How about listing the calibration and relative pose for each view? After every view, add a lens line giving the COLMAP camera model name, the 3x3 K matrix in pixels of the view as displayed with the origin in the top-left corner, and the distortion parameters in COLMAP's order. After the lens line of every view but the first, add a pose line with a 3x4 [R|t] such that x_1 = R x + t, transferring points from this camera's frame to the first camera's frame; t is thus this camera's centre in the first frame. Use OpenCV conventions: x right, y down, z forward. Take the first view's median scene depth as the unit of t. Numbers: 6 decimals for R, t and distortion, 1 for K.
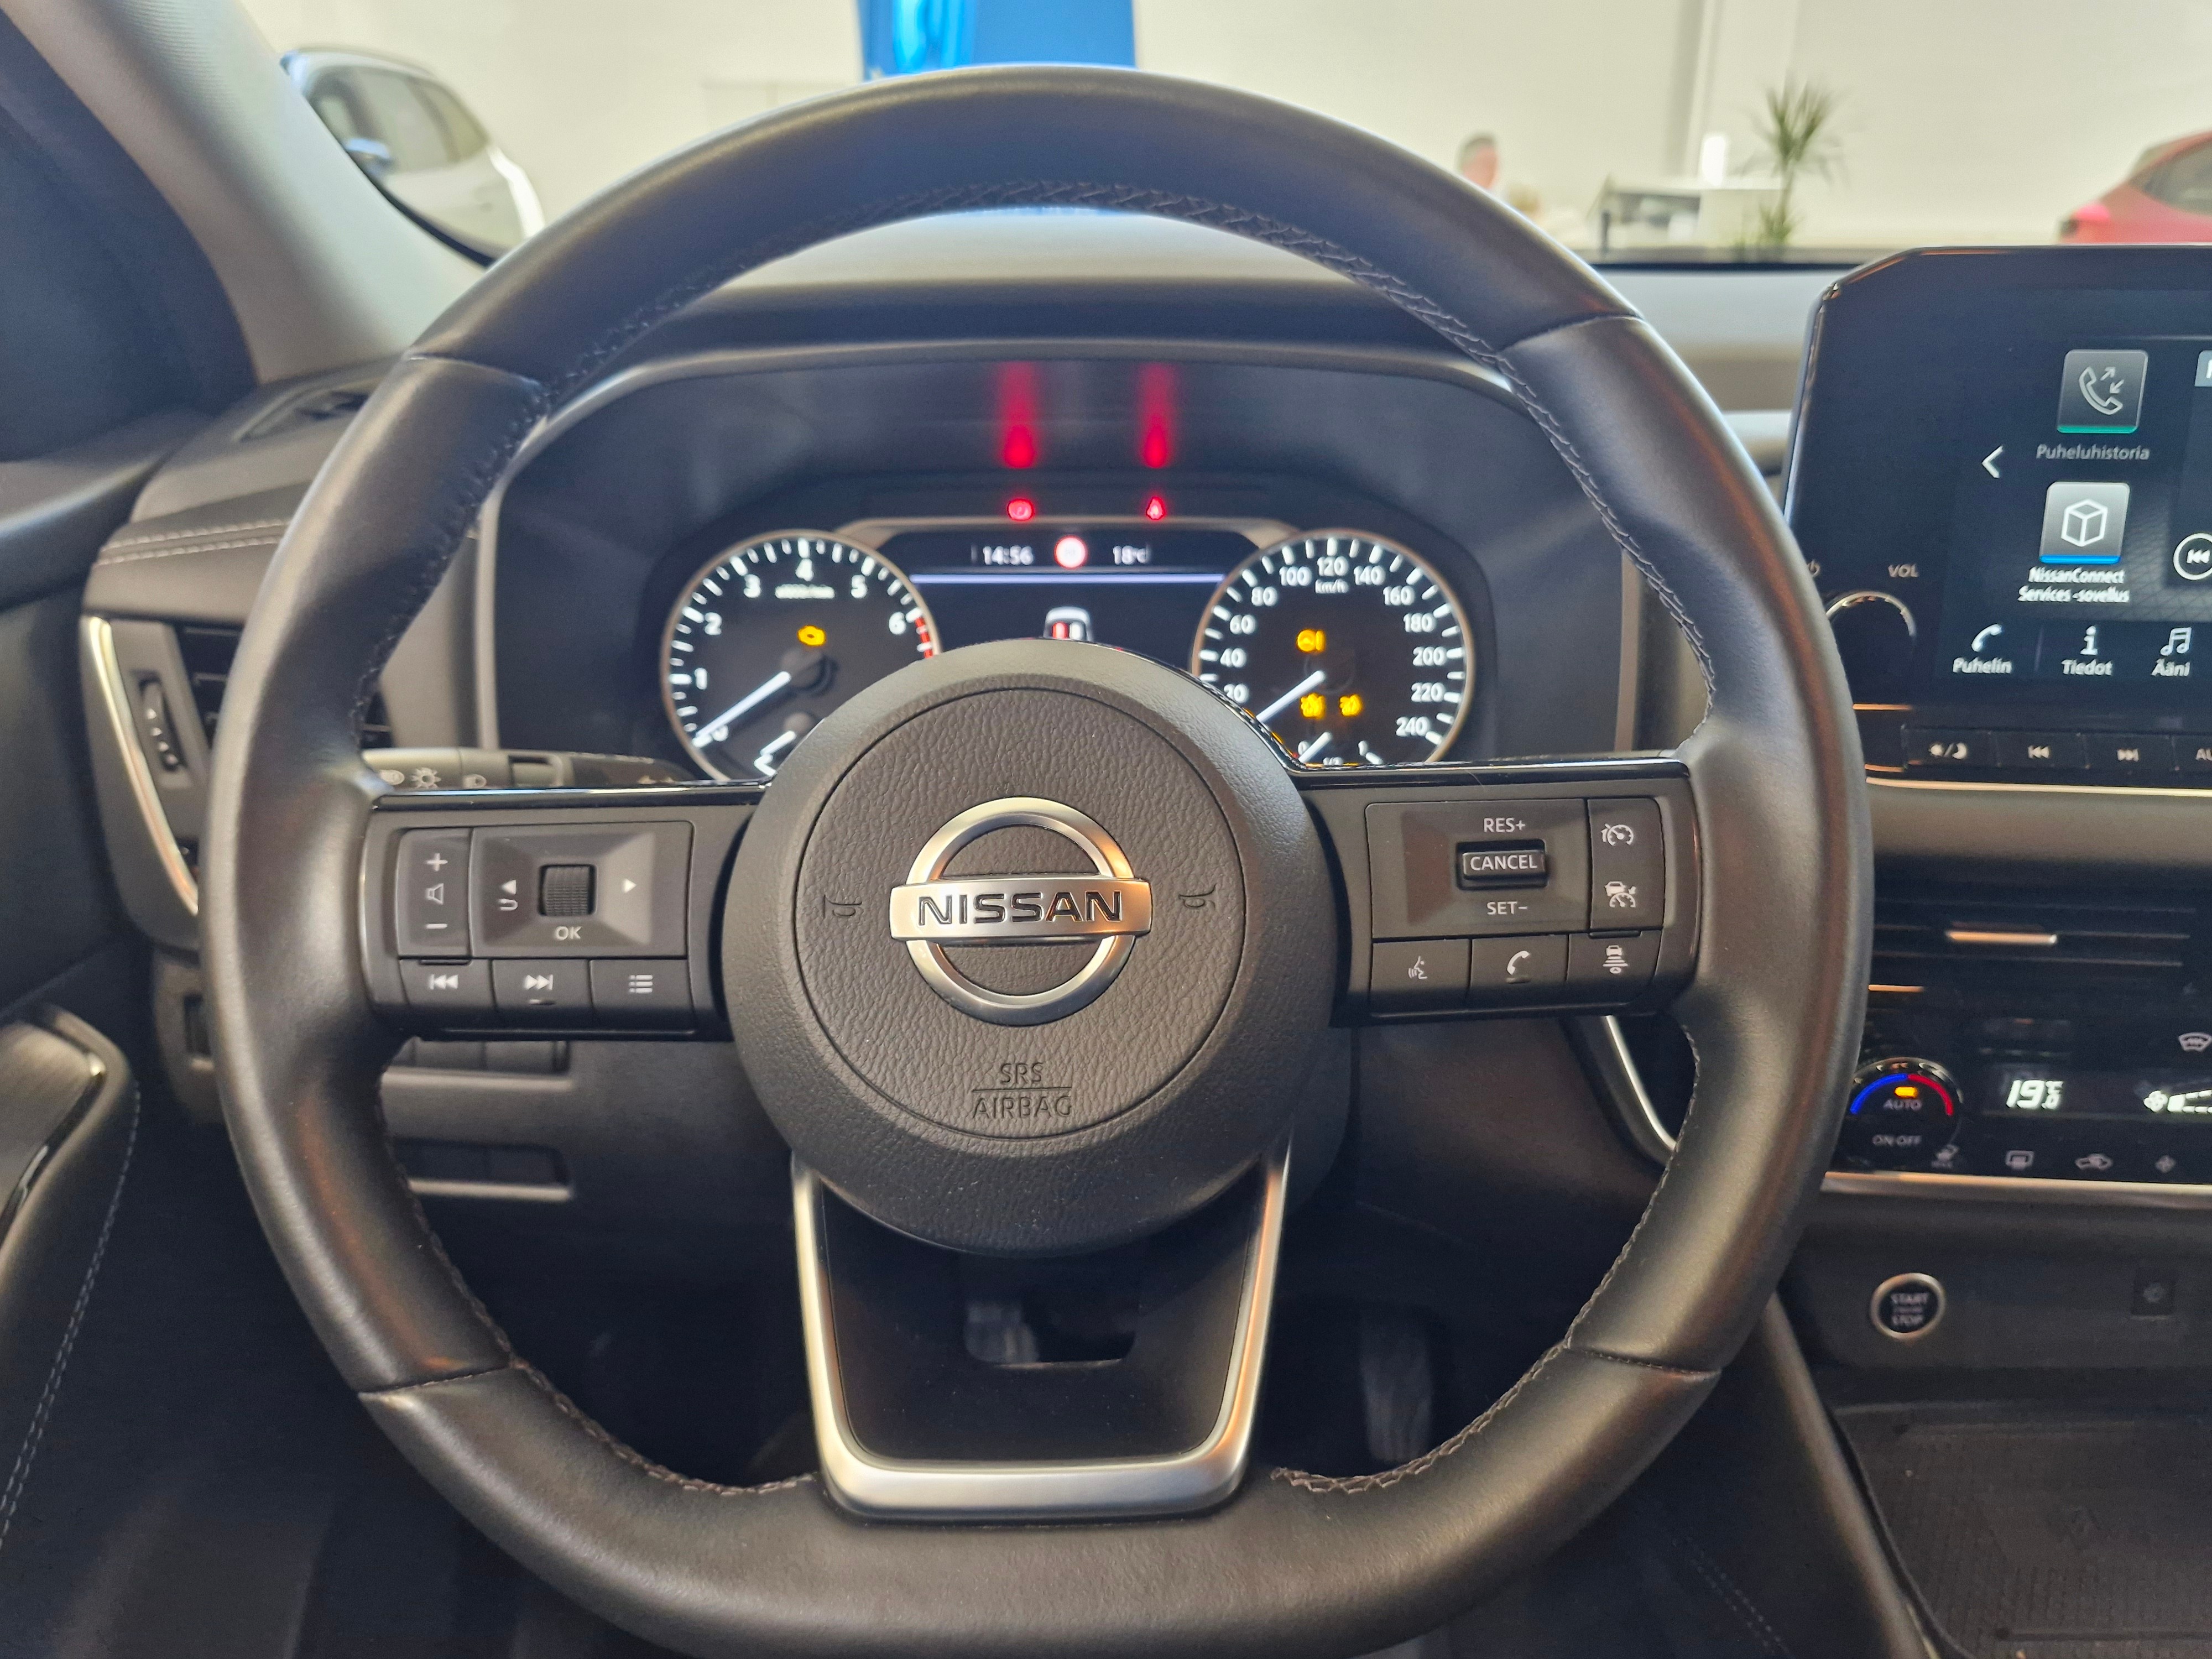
lens RADIAL K [[1622.0, 0, 1111.2], [0, 1622.0, 828.3], [0, 0, 1]] dist [0.086691, -0.123745]
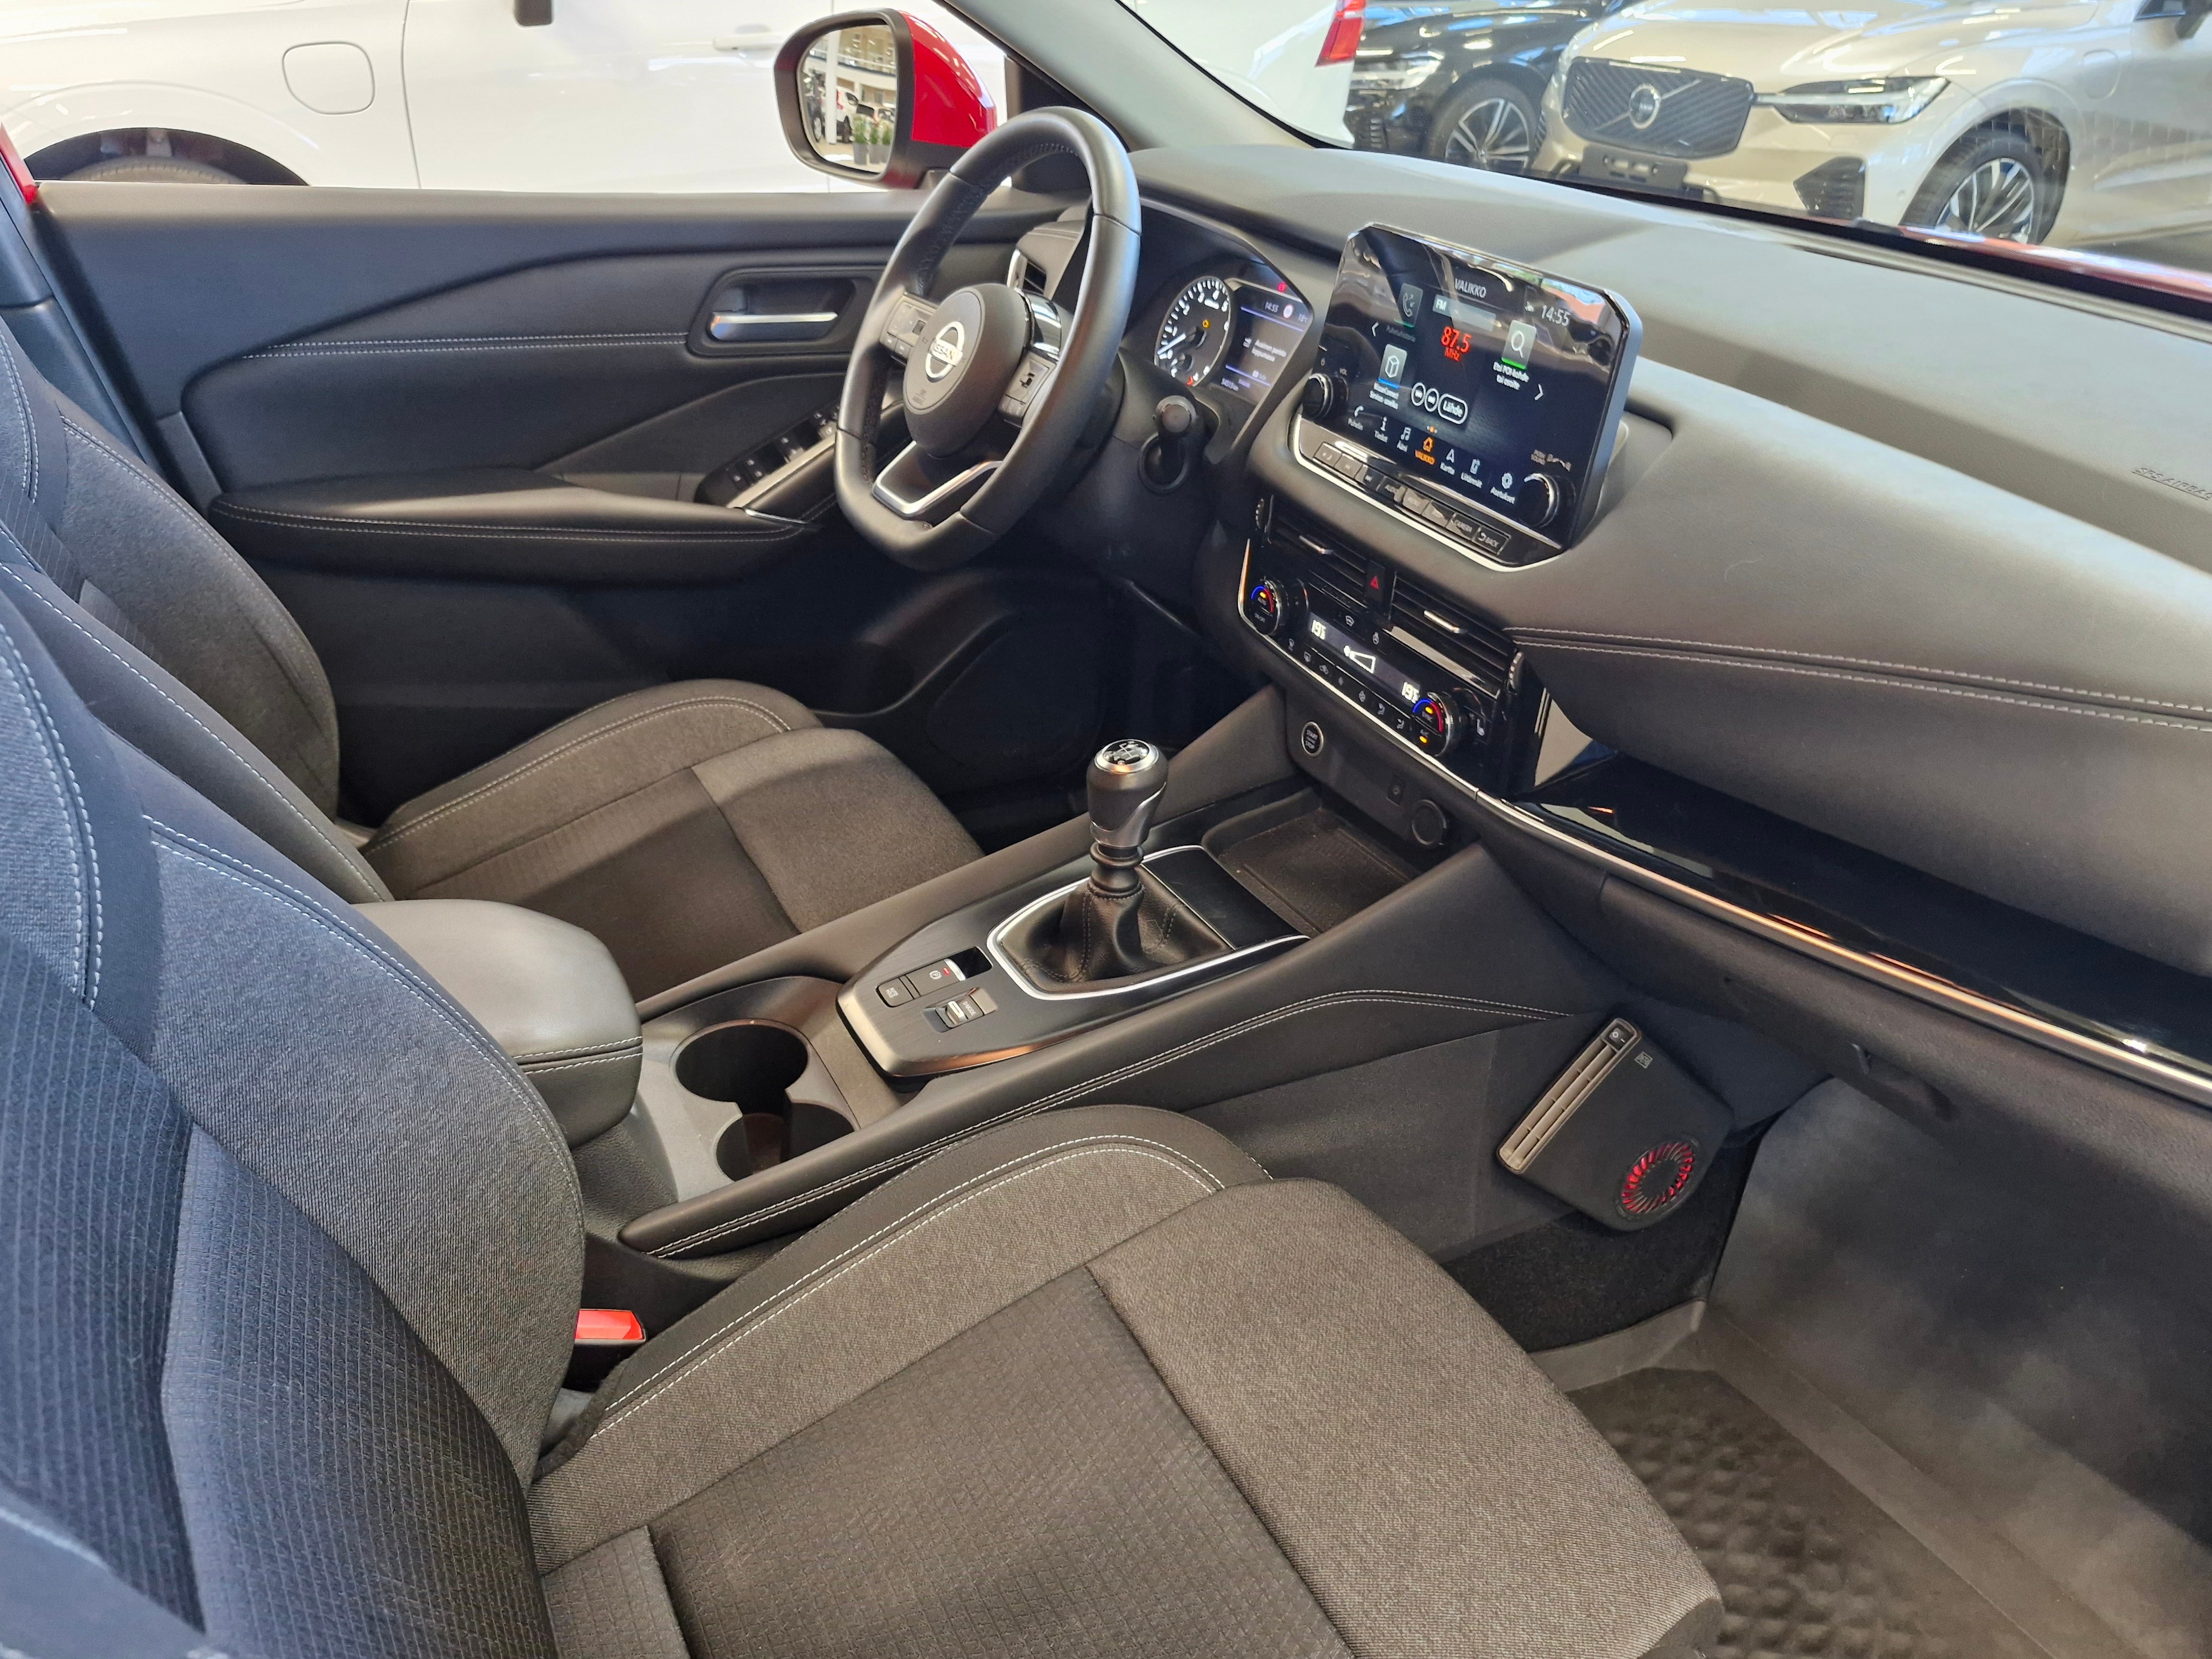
lens RADIAL K [[1611.1, 0, 1098.5], [0, 1611.1, 840.8], [0, 0, 1]] dist [0.090598, -0.115961]
pose [[0.469046, 0.451181, -0.759231, 2.165947], [-0.356143, 0.883294, 0.304884, -0.139434], [0.808182, 0.127390, 0.574990, -0.429445]]
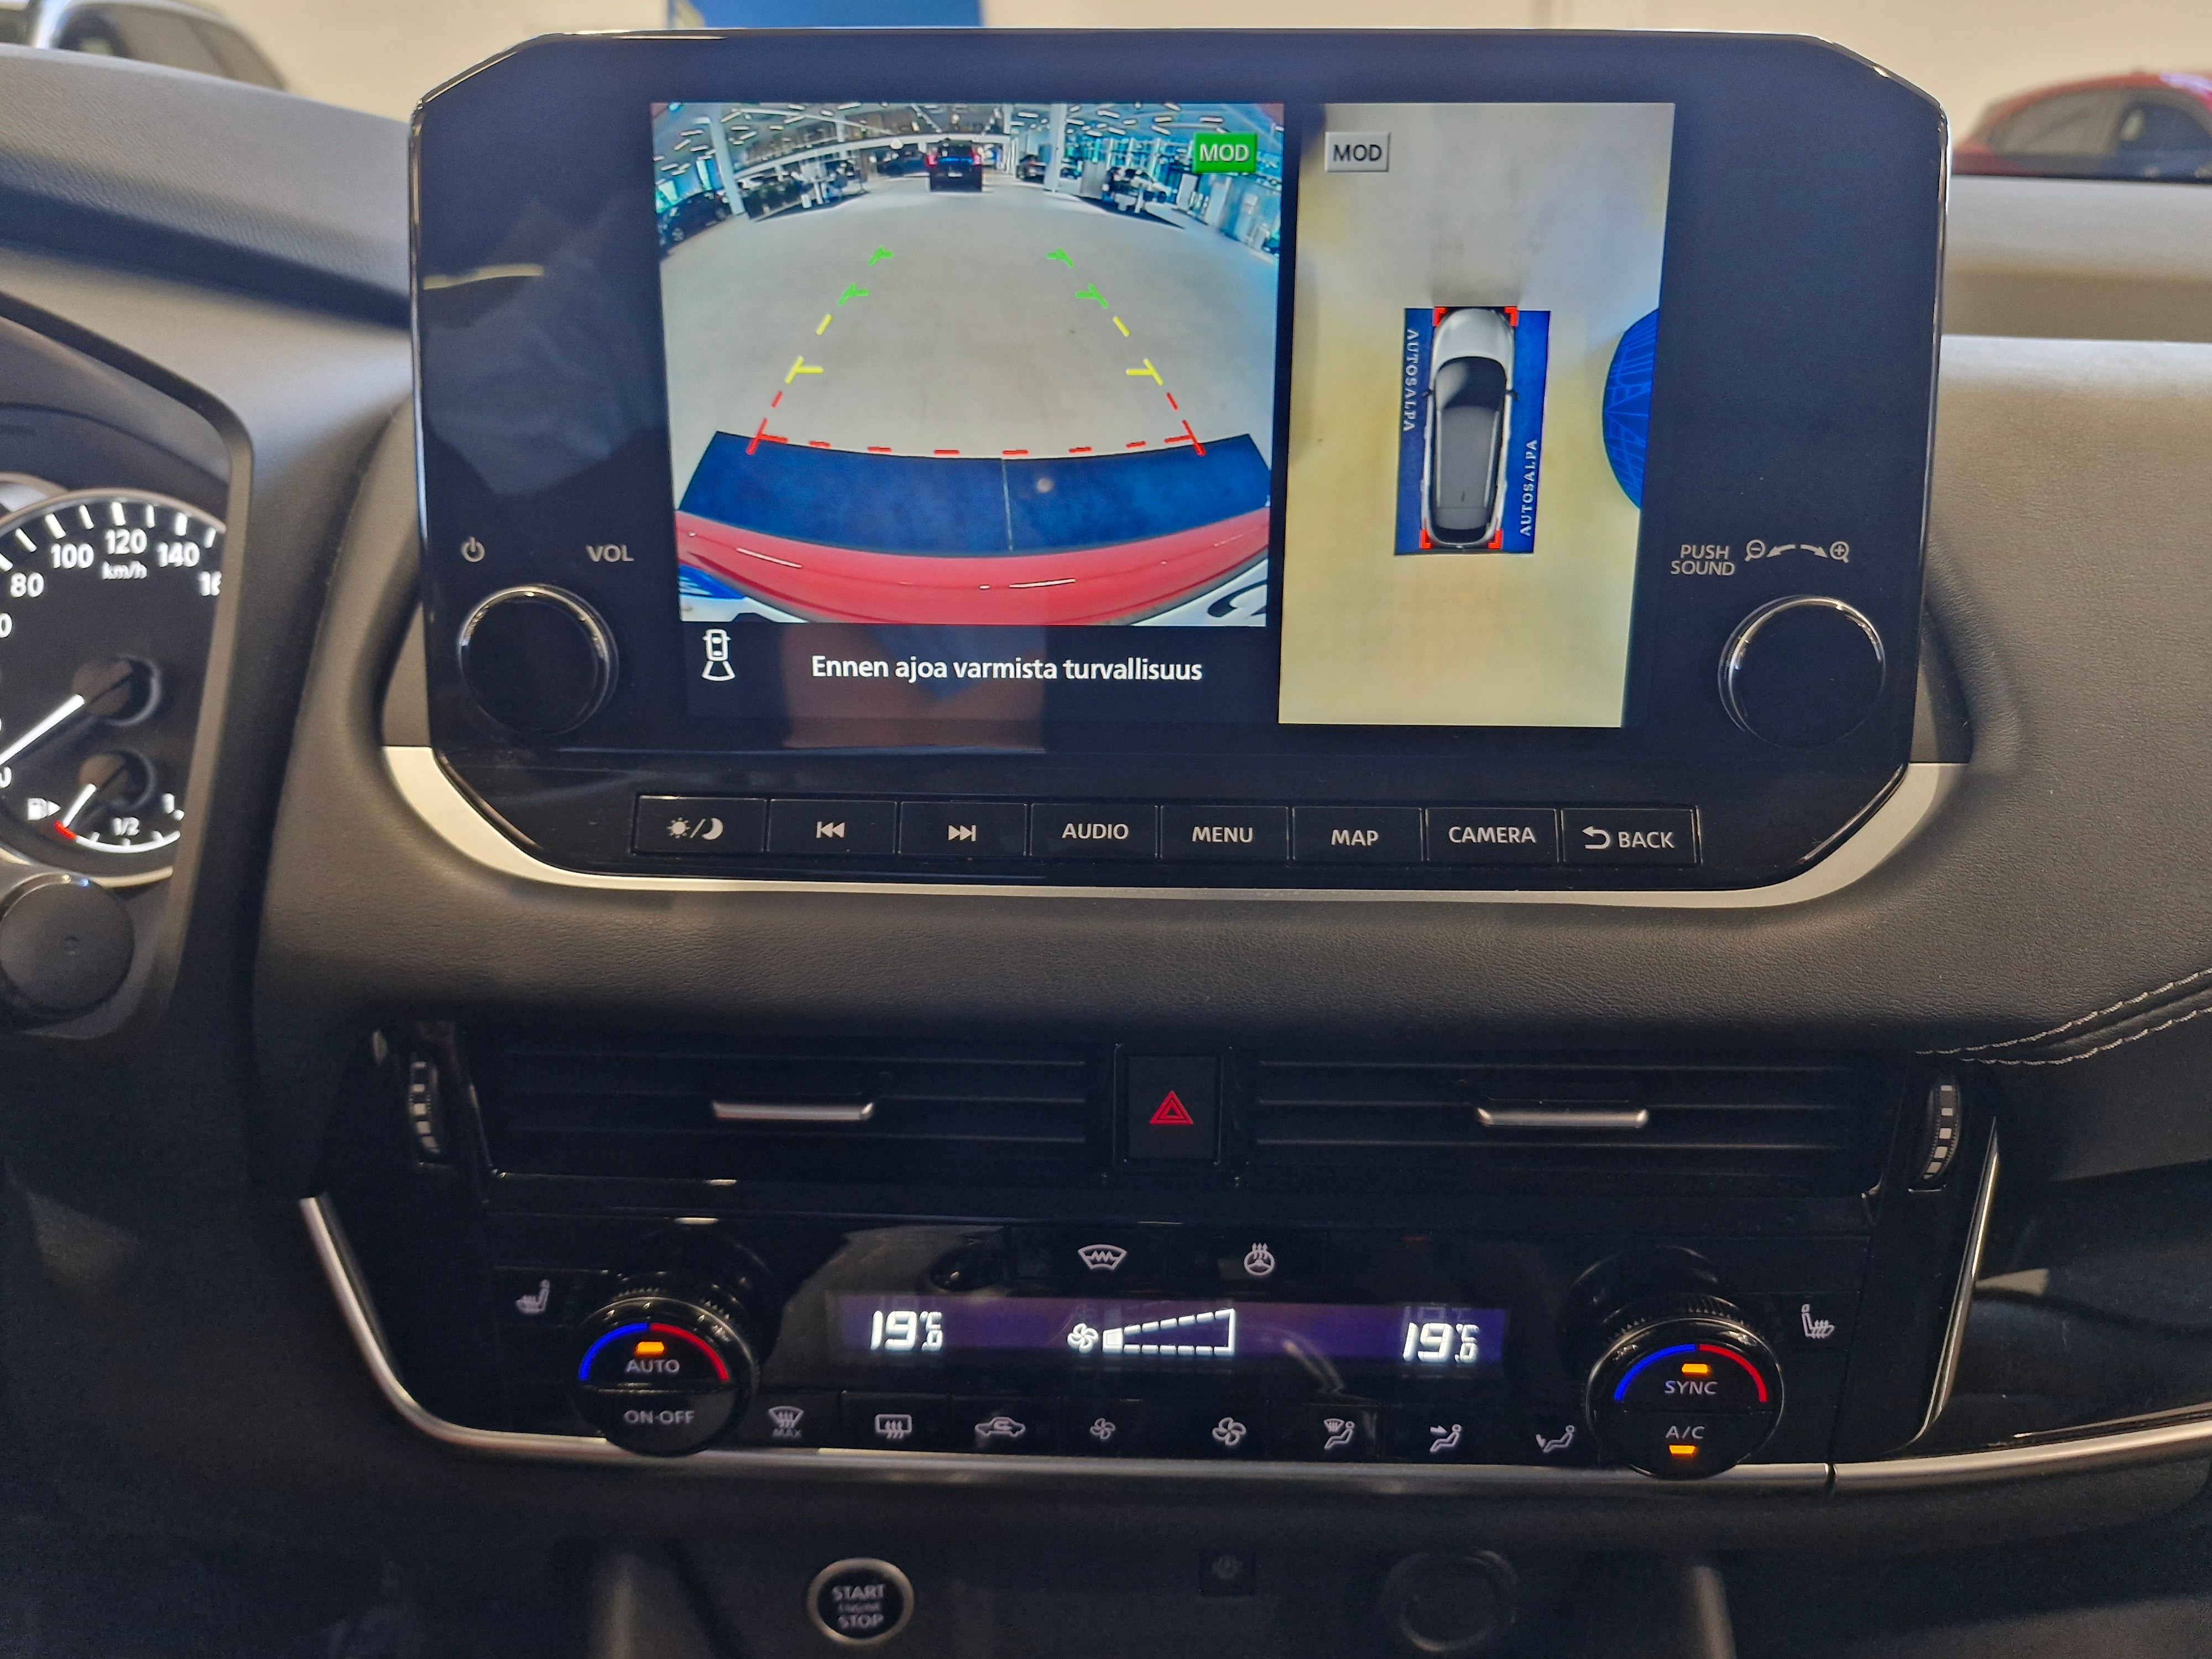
lens RADIAL K [[1653.2, 0, 1071.8], [0, 1653.2, 825.2], [0, 0, 1]] dist [0.082409, -0.120340]
pose [[0.999534, -0.013433, 0.027396, 0.610376], [0.012950, 0.999759, 0.017736, -0.055705], [-0.027627, -0.017373, 0.999467, 0.320010]]
